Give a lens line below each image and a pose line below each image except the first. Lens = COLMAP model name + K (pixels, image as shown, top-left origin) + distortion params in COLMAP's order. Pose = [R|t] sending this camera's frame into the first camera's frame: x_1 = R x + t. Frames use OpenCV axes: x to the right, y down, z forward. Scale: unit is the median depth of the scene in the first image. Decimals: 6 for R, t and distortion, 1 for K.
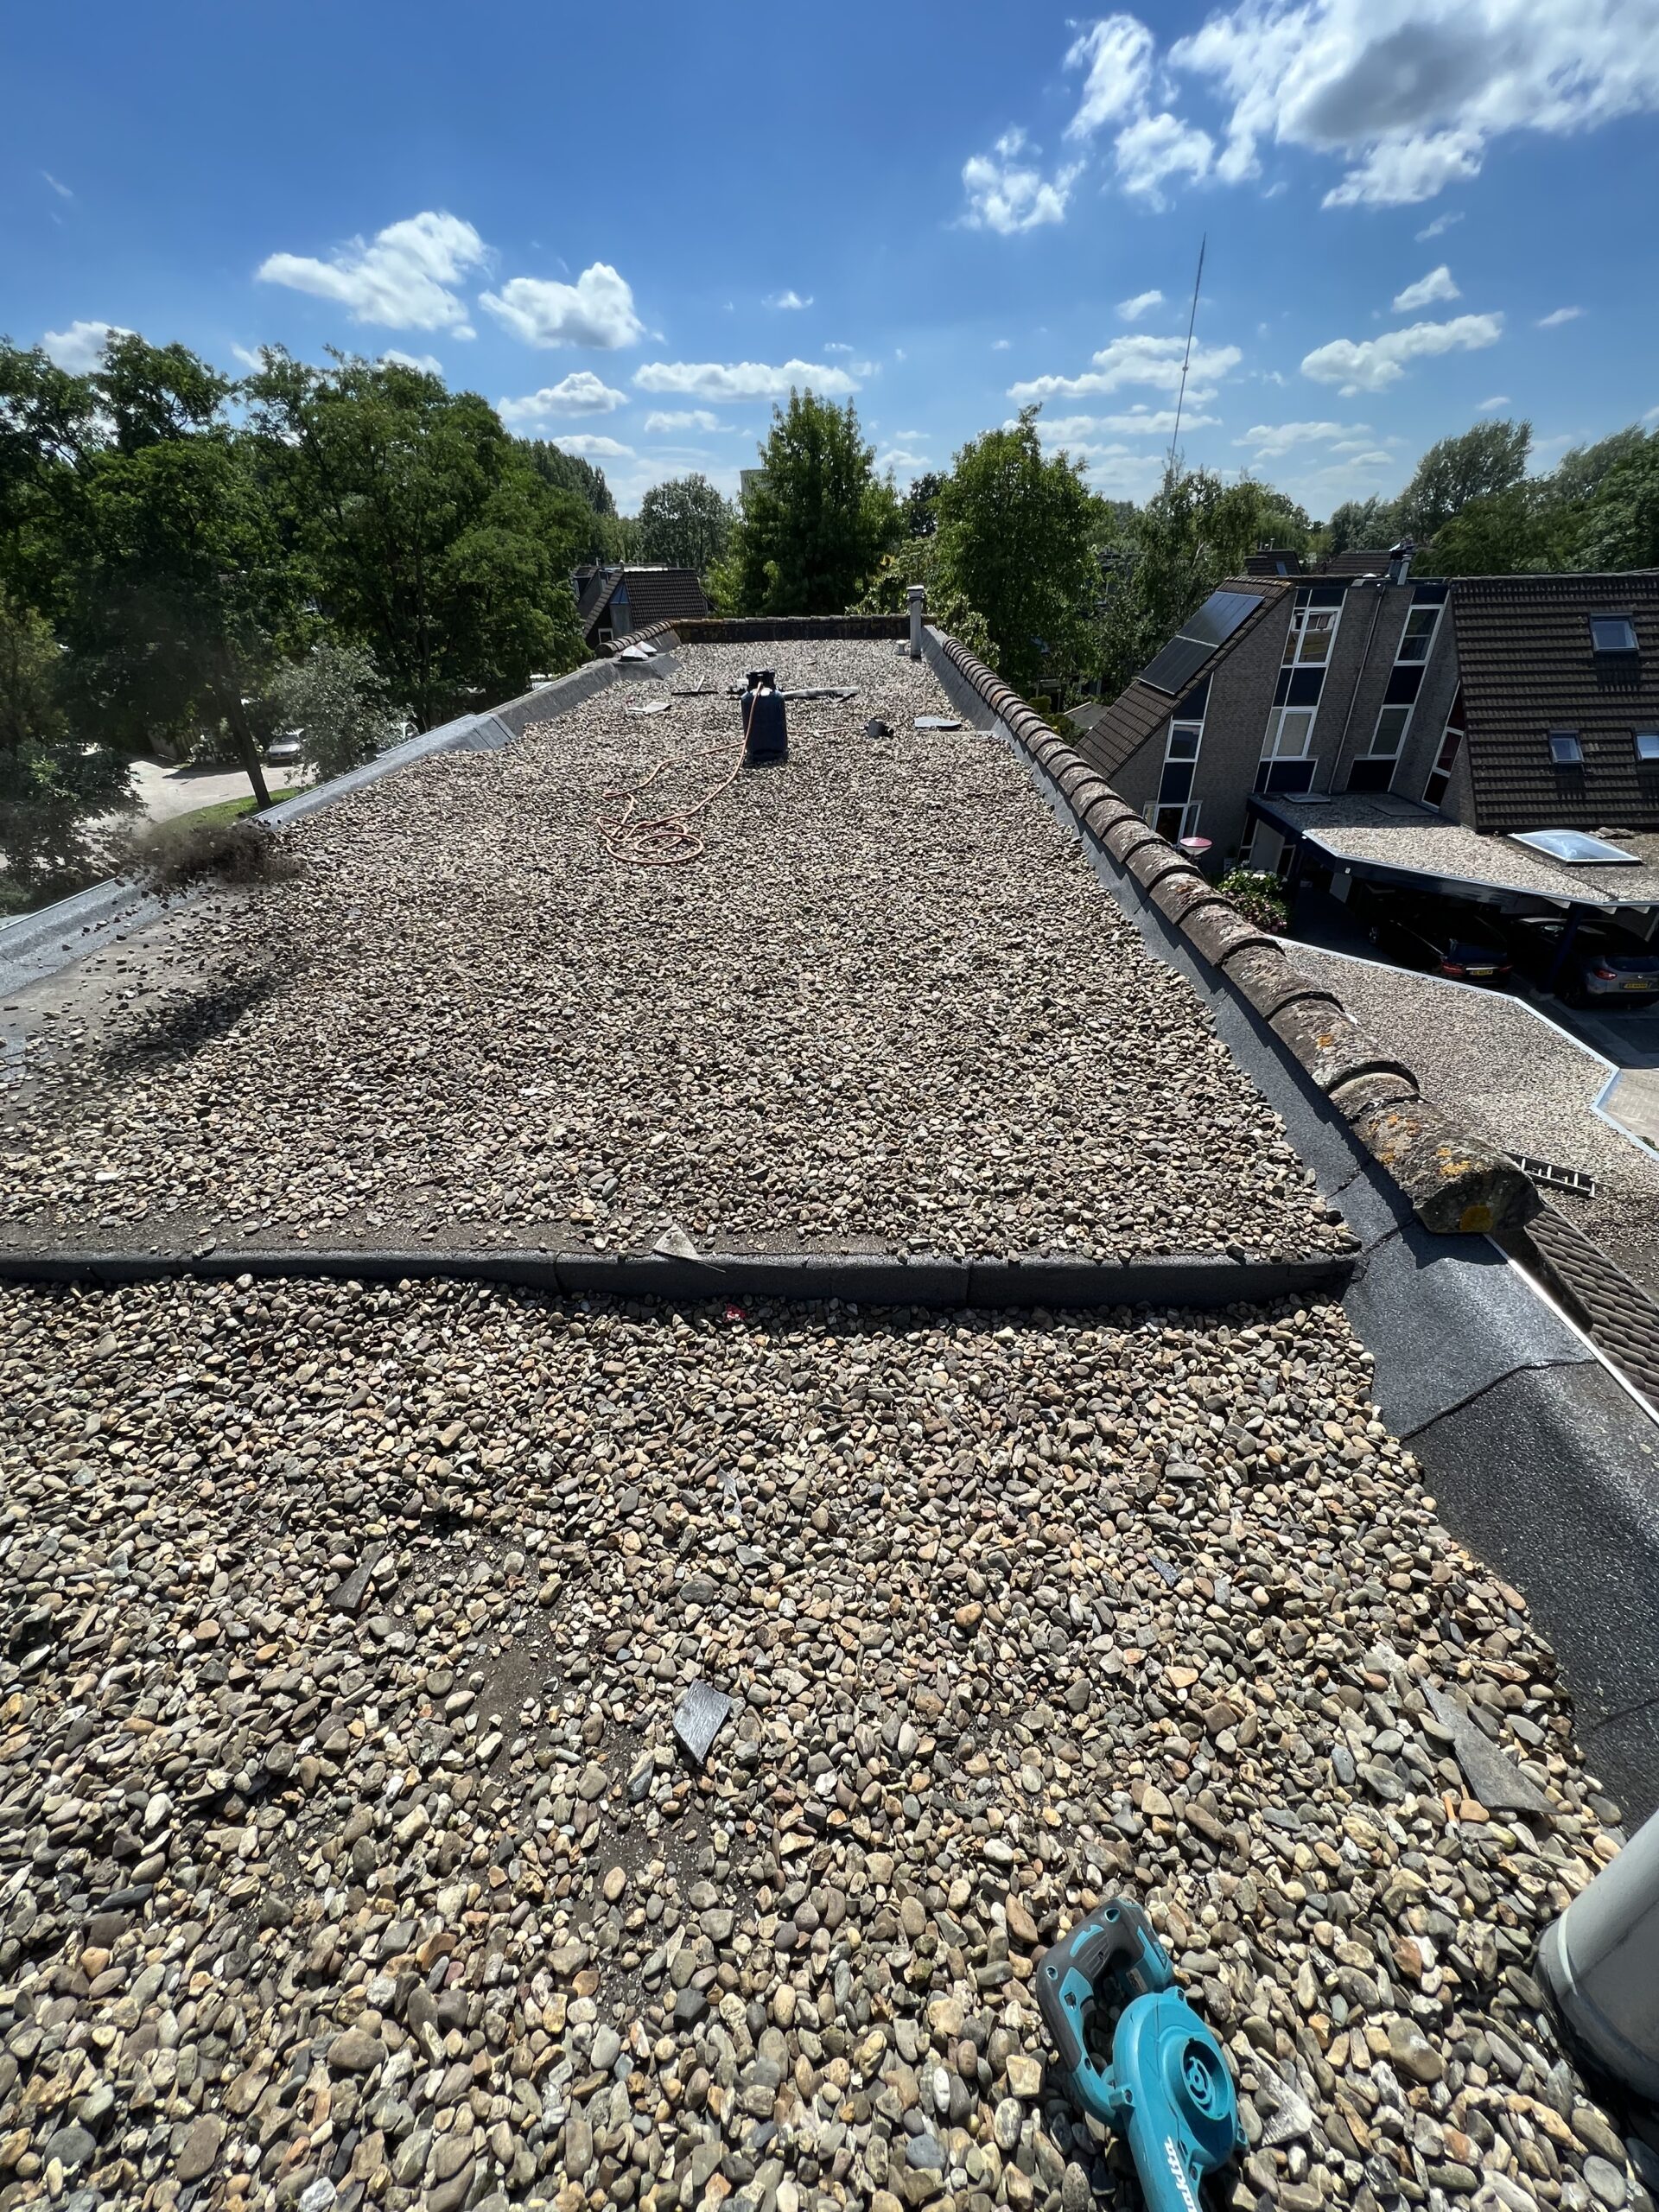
lens RADIAL K [[886.5, 0, 832.7], [0, 886.5, 1098.7], [0, 0, 1]] dist [-0.002791, 0.001120]
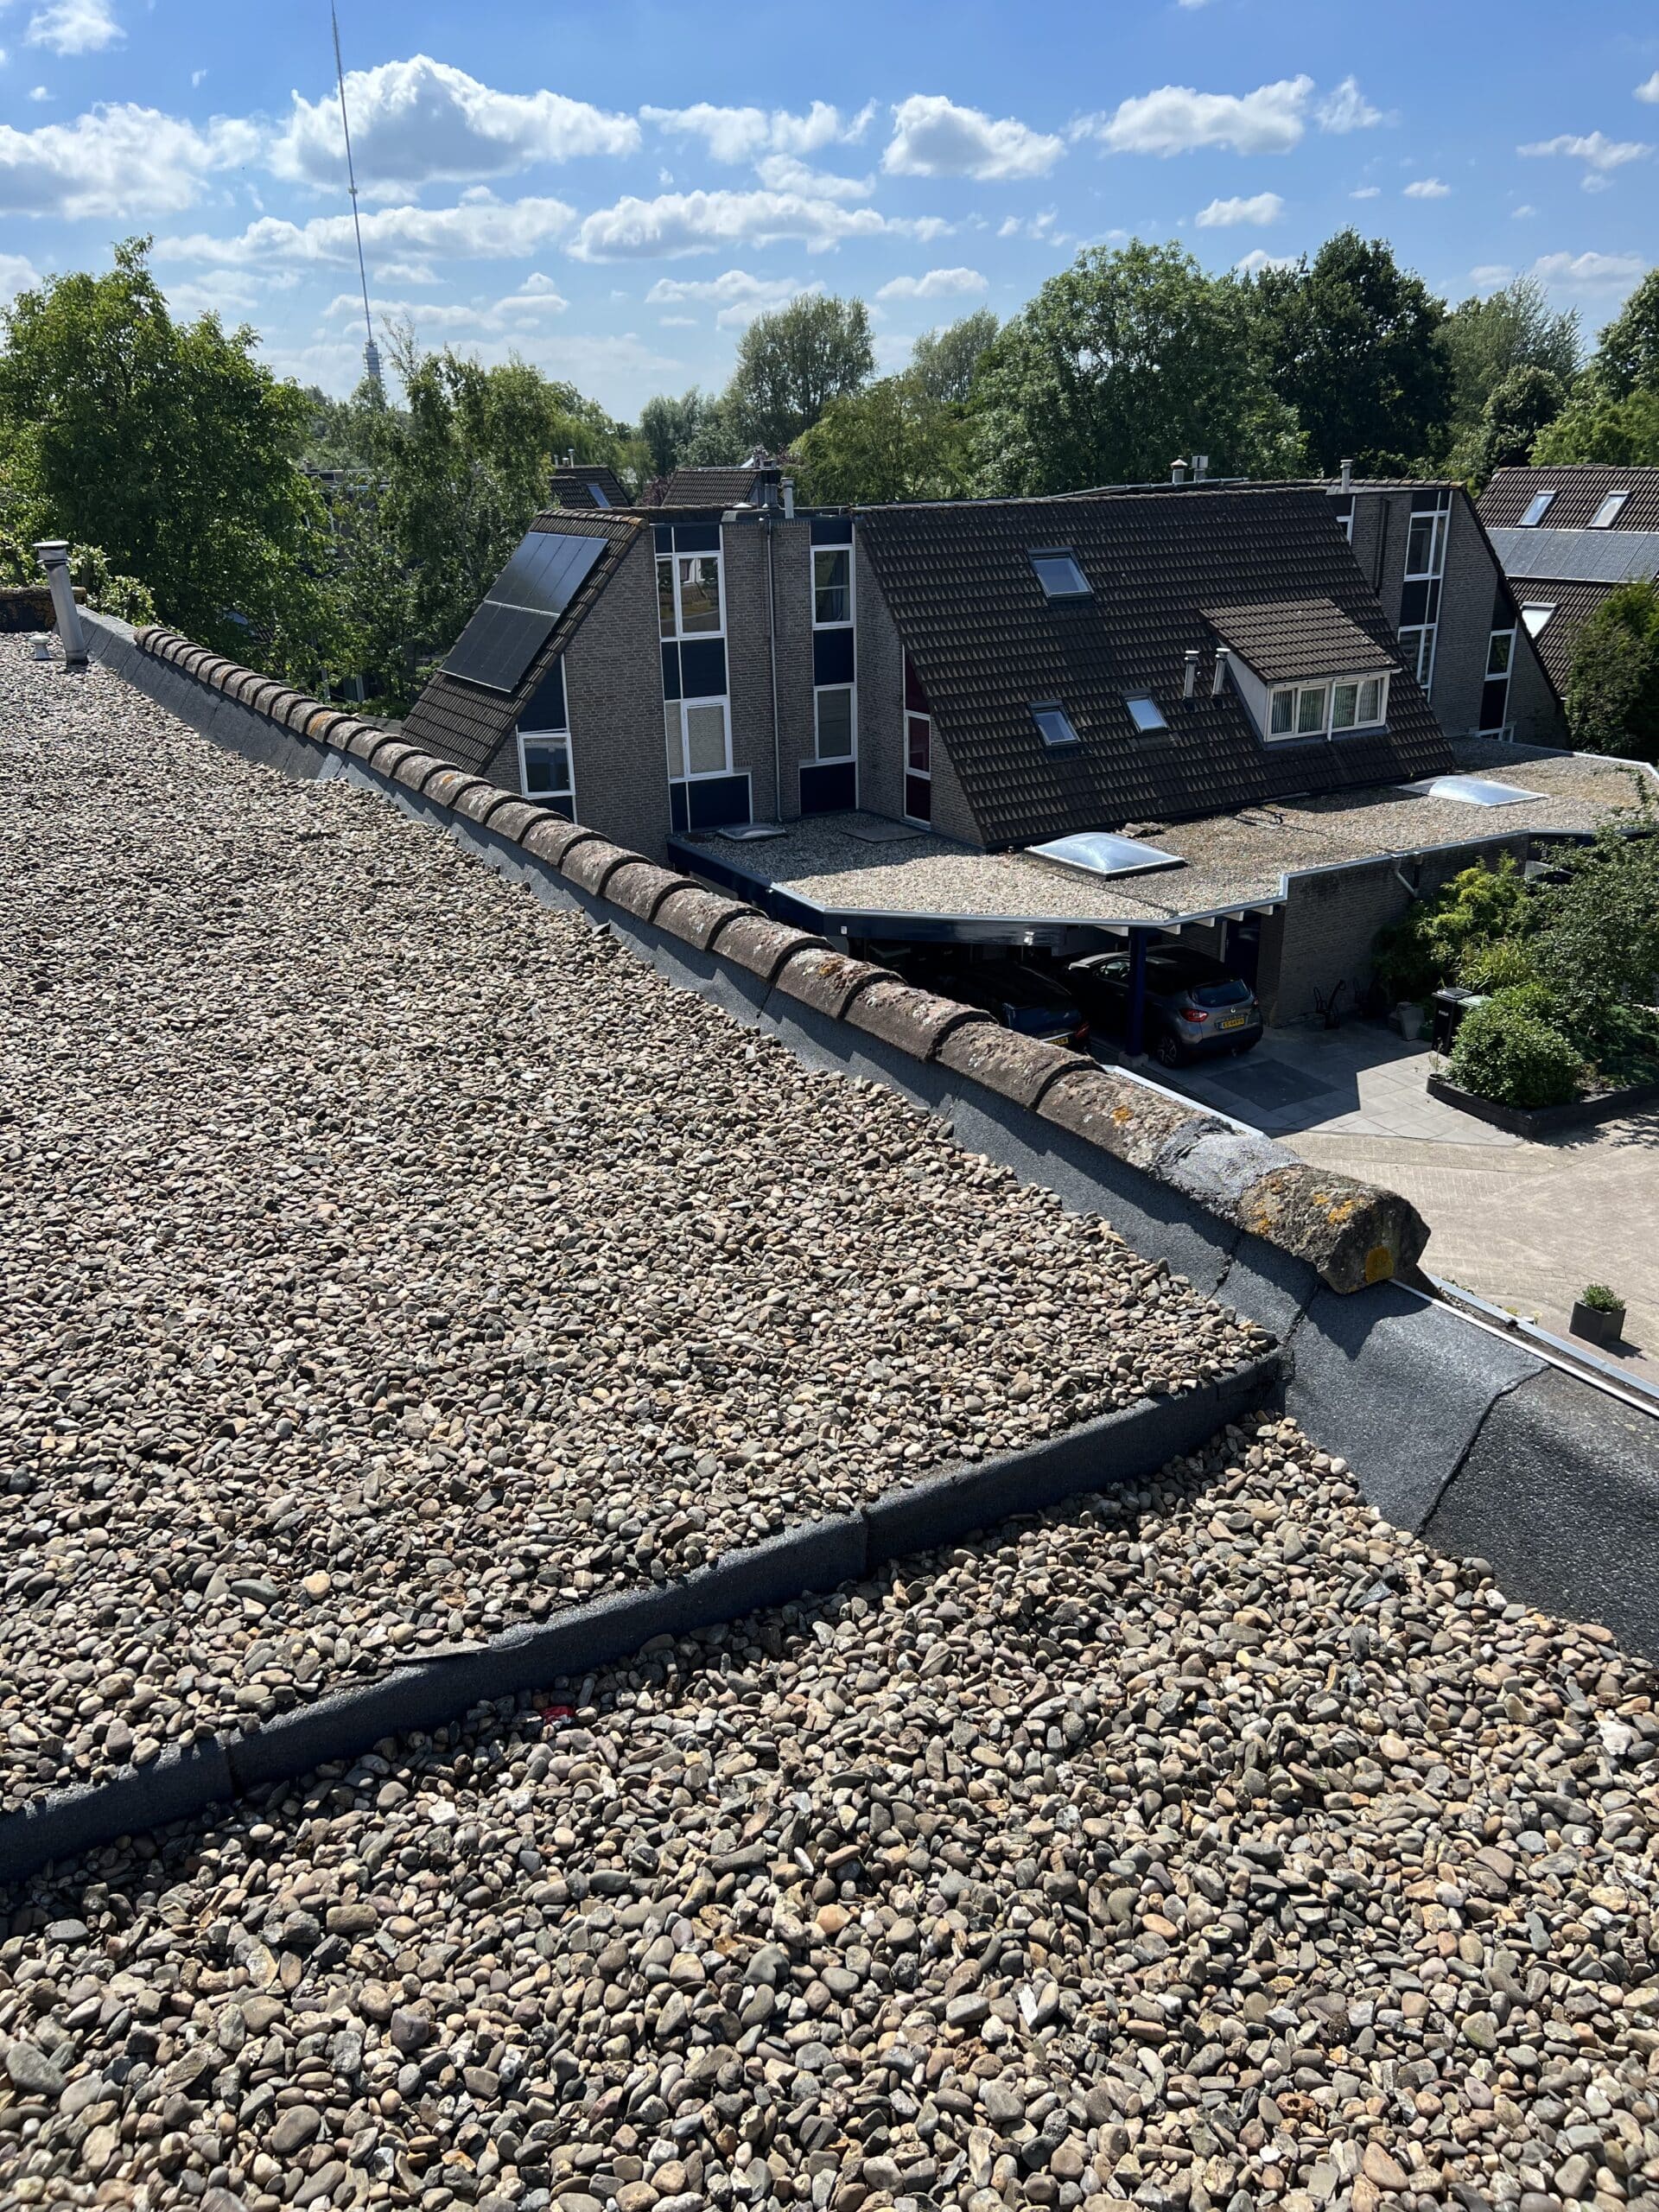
lens RADIAL K [[1661.7, 0, 837.8], [0, 1661.7, 1104.4], [0, 0, 1]] dist [0.051076, -0.058090]
pose [[0.851705, -0.188987, 0.488757, -0.348937], [0.277793, 0.953694, -0.115316, 0.022909], [-0.444331, 0.233989, 0.864765, -0.140782]]
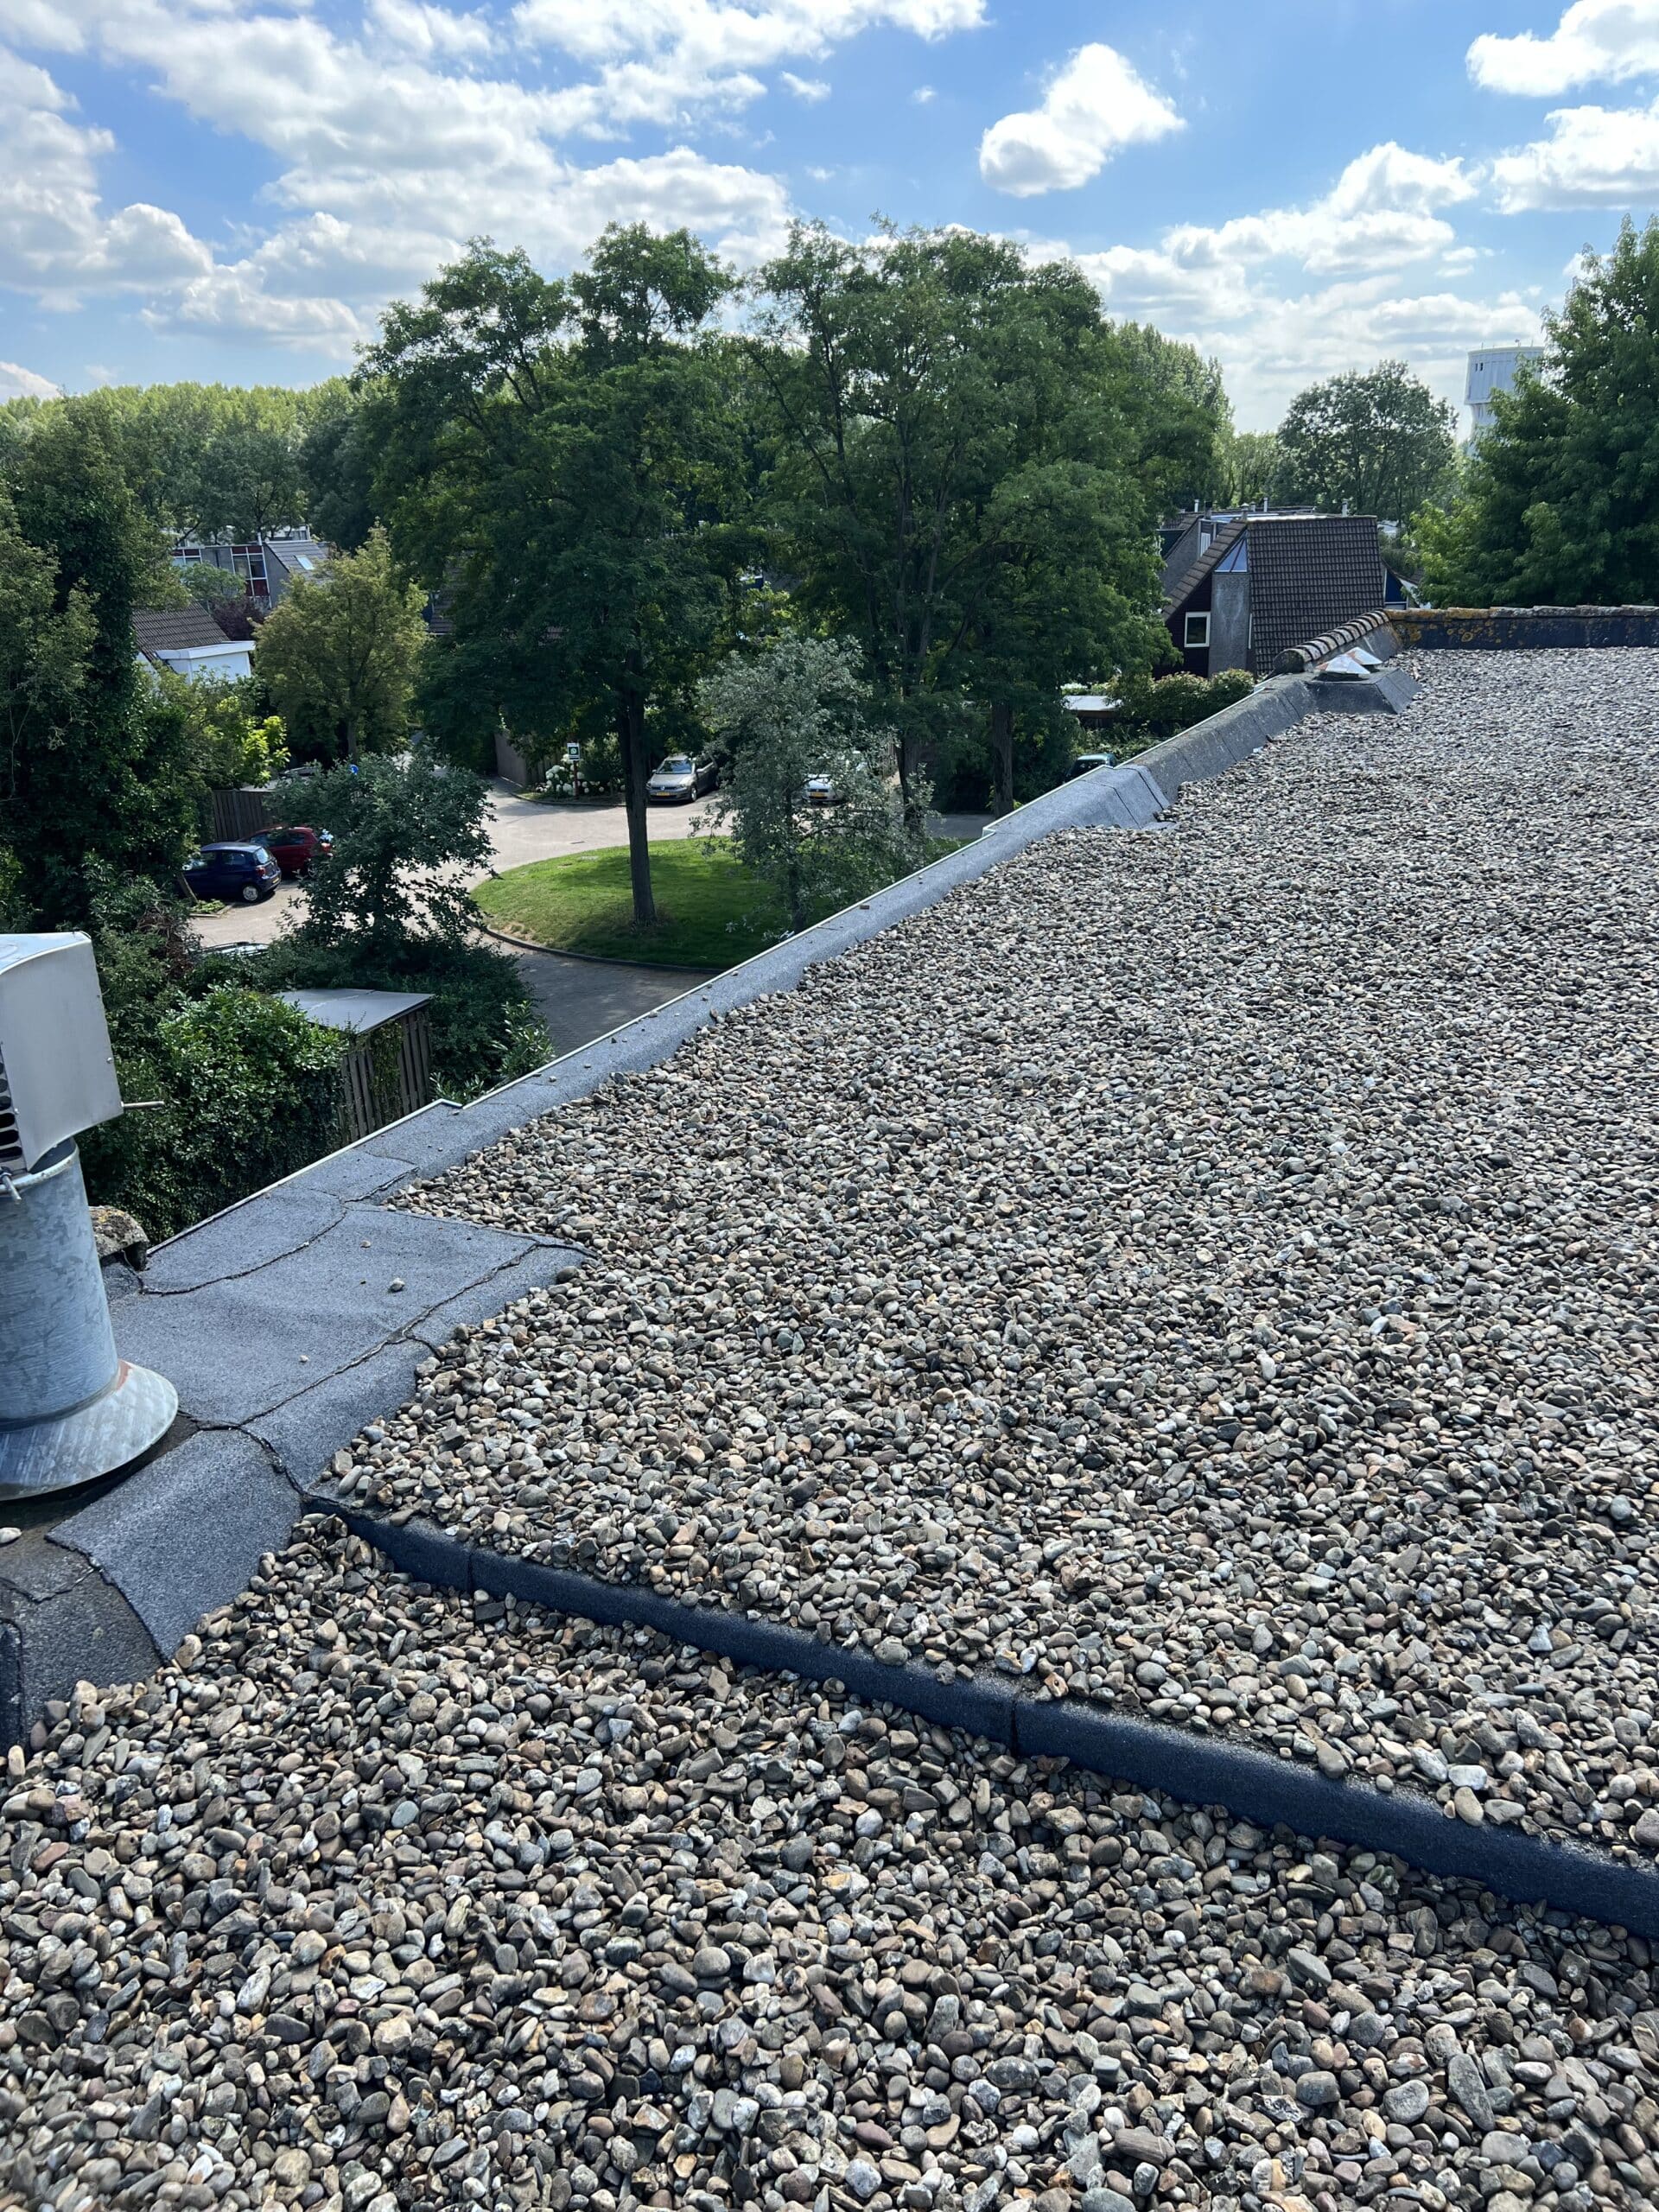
lens RADIAL K [[1661.7, 0, 837.8], [0, 1661.7, 1104.4], [0, 0, 1]] dist [0.051076, -0.058090]
pose [[0.915555, 0.126517, -0.381776, -0.396877], [-0.199889, 0.966838, -0.158963, 0.000493], [0.349004, 0.221852, 0.910482, -0.104876]]
